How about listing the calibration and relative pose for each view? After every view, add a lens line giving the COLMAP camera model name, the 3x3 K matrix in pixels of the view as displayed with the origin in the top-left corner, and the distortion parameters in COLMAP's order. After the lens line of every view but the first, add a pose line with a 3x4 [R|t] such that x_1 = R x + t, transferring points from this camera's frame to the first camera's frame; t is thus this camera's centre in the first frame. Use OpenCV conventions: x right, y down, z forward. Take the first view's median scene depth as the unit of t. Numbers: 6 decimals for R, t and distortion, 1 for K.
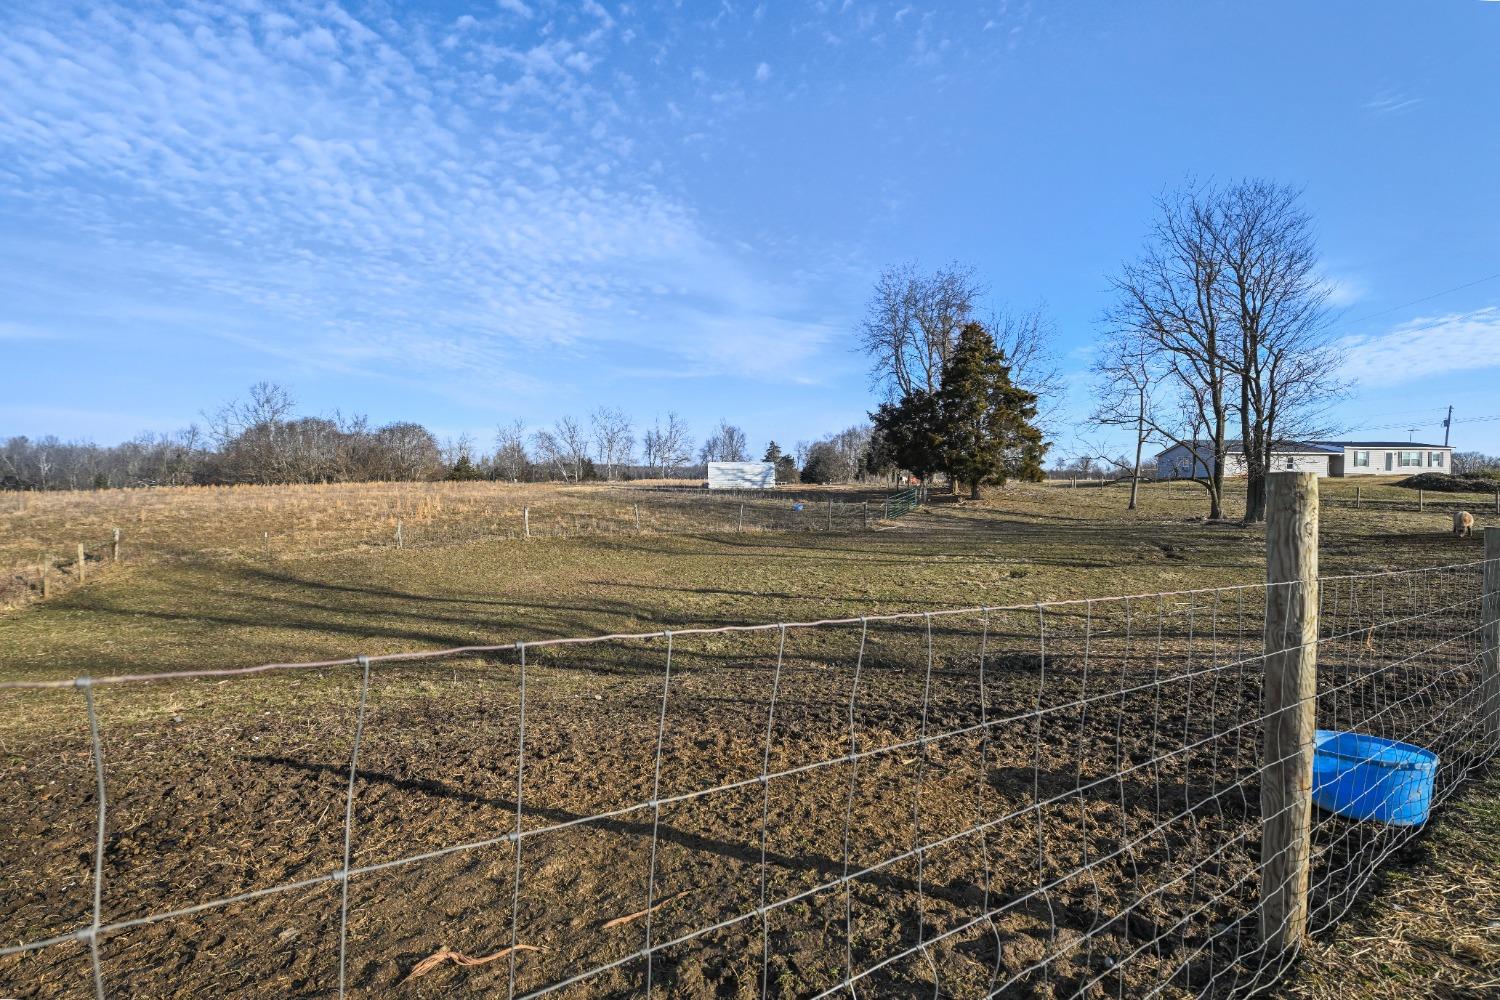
lens RADIAL K [[600.7, 0, 741.1], [0, 600.7, 502.0], [0, 0, 1]] dist [0.002126, 0.000306]
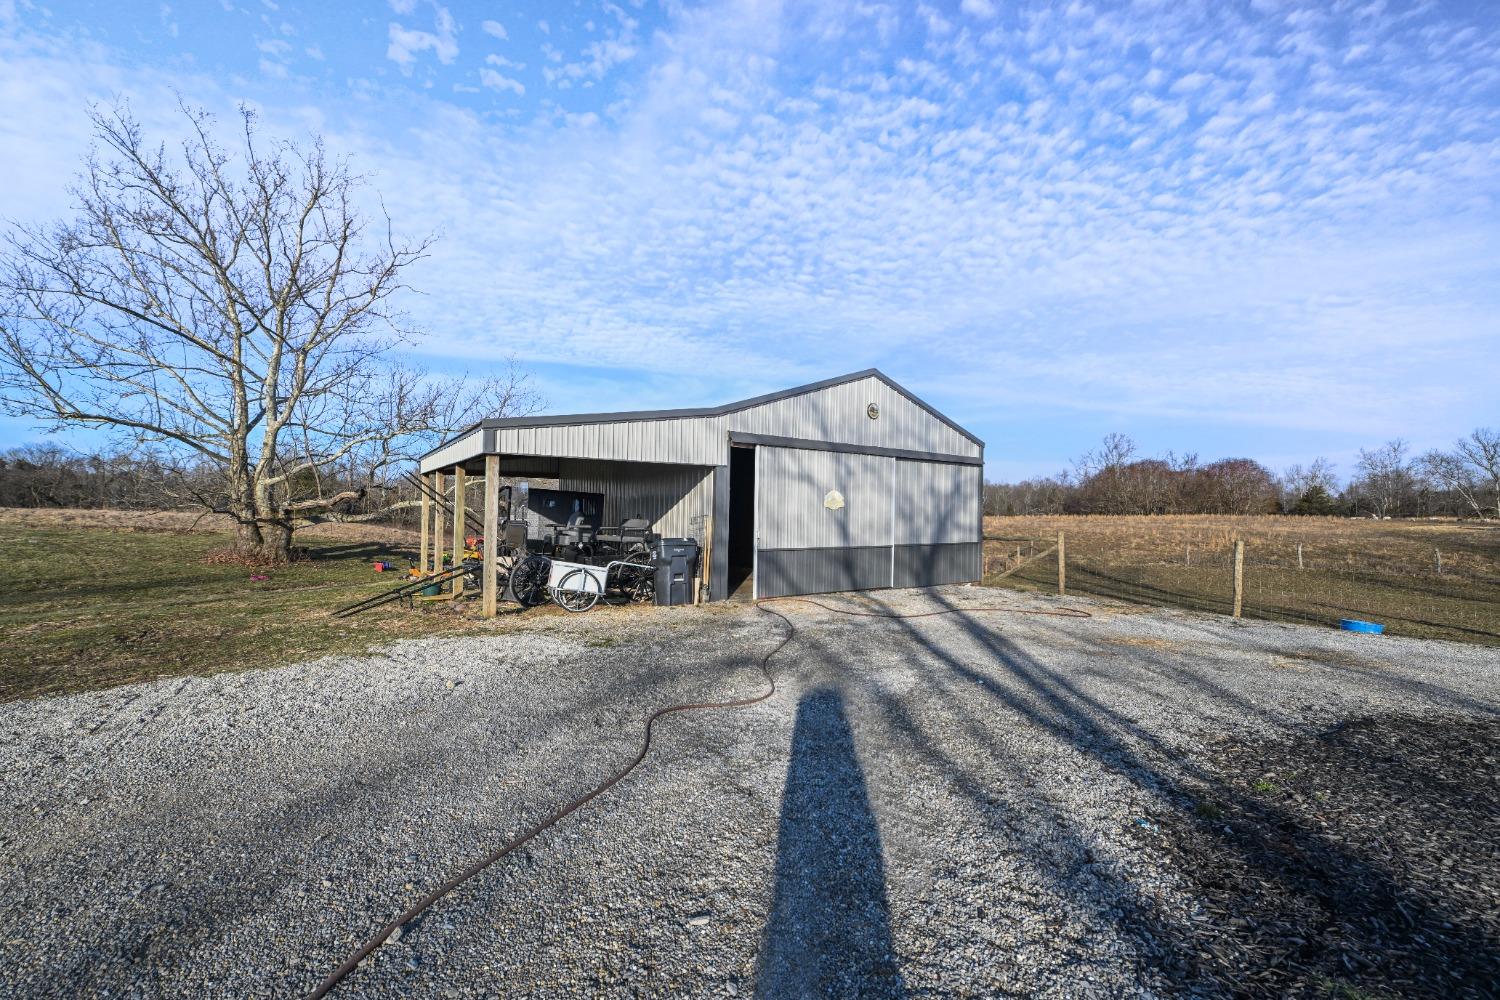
lens RADIAL K [[600.7, 0, 743.7], [0, 600.7, 508.0], [0, 0, 1]] dist [0.002126, 0.000306]
pose [[0.339983, 0.009866, -0.940380, 0.136343], [-0.042938, 0.999065, -0.005042, -0.002592], [0.939451, 0.042092, 0.340089, -0.157408]]
